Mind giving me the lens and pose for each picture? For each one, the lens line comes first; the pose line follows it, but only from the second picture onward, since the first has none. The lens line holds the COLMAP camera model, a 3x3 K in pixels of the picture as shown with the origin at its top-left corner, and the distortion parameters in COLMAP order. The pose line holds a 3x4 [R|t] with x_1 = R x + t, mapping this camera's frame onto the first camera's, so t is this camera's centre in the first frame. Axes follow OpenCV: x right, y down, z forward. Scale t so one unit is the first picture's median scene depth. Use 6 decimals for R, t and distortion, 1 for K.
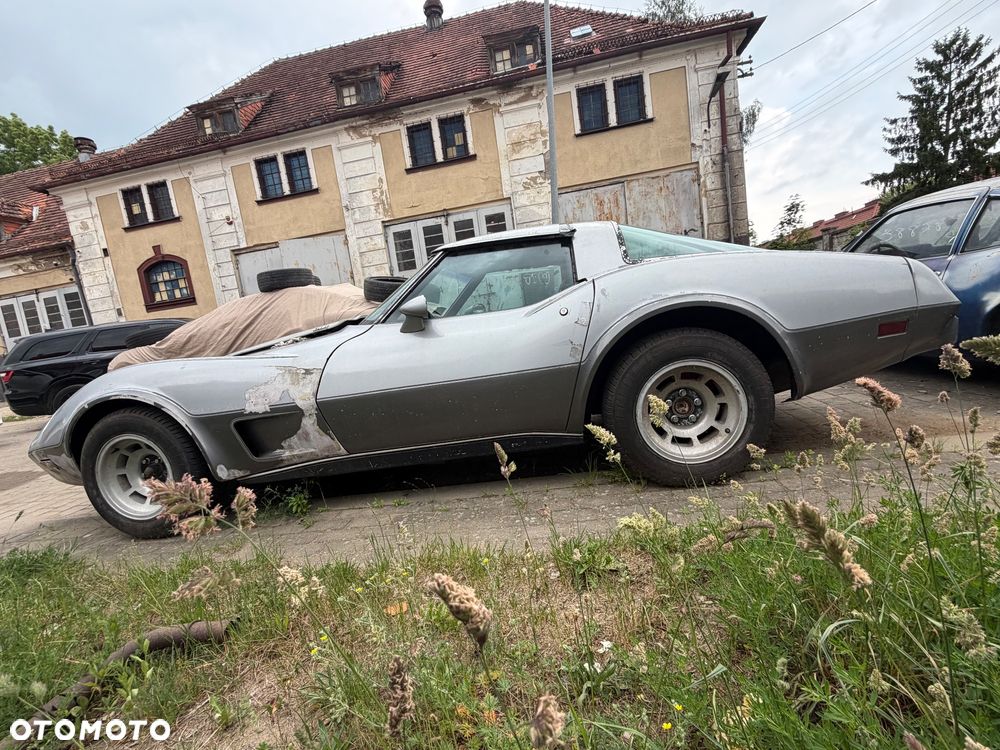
lens RADIAL K [[484.9, 0, 500.0], [0, 484.9, 375.0], [0, 0, 1]] dist [0.002000, -0.001095]
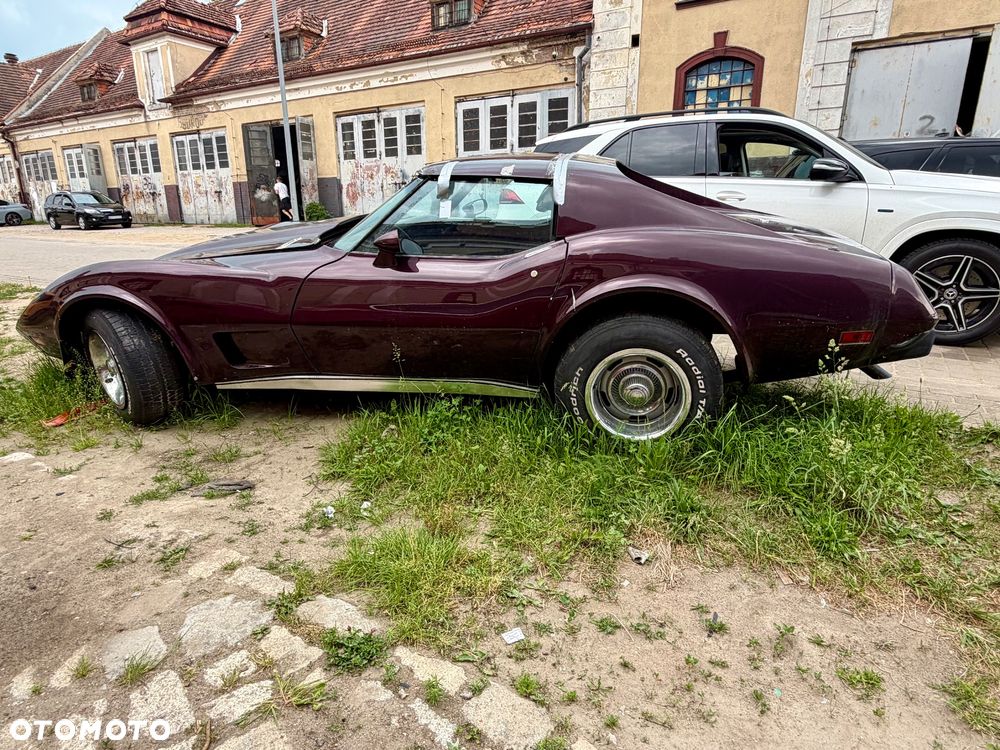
lens RADIAL K [[567.0, 0, 500.0], [0, 567.0, 375.0], [0, 0, 1]] dist [-0.000816, 0.000472]
pose [[0.921702, 0.230313, -0.312123, -0.674894], [-0.165463, 0.961214, 0.220656, 0.082714], [0.350837, -0.151734, 0.924062, 0.072263]]
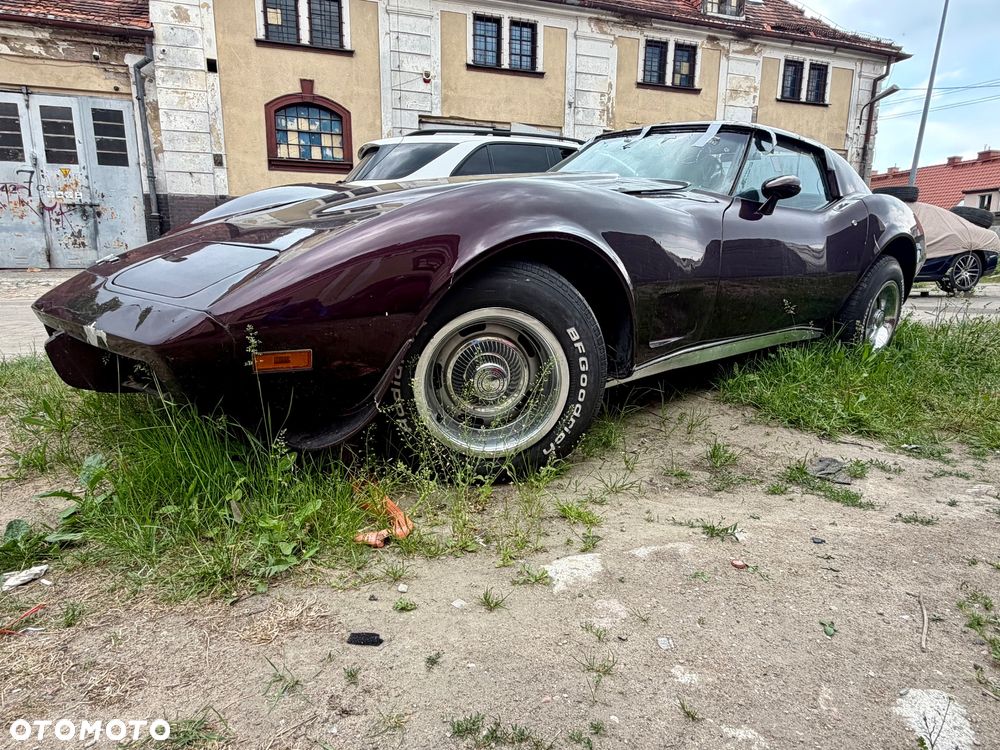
lens RADIAL K [[567.0, 0, 500.0], [0, 567.0, 375.0], [0, 0, 1]] dist [-0.000816, 0.000472]
pose [[0.873283, 0.049121, 0.484730, -0.898001], [-0.068990, 0.997347, 0.023224, 0.138830], [-0.482304, -0.053723, 0.874355, 0.112305]]
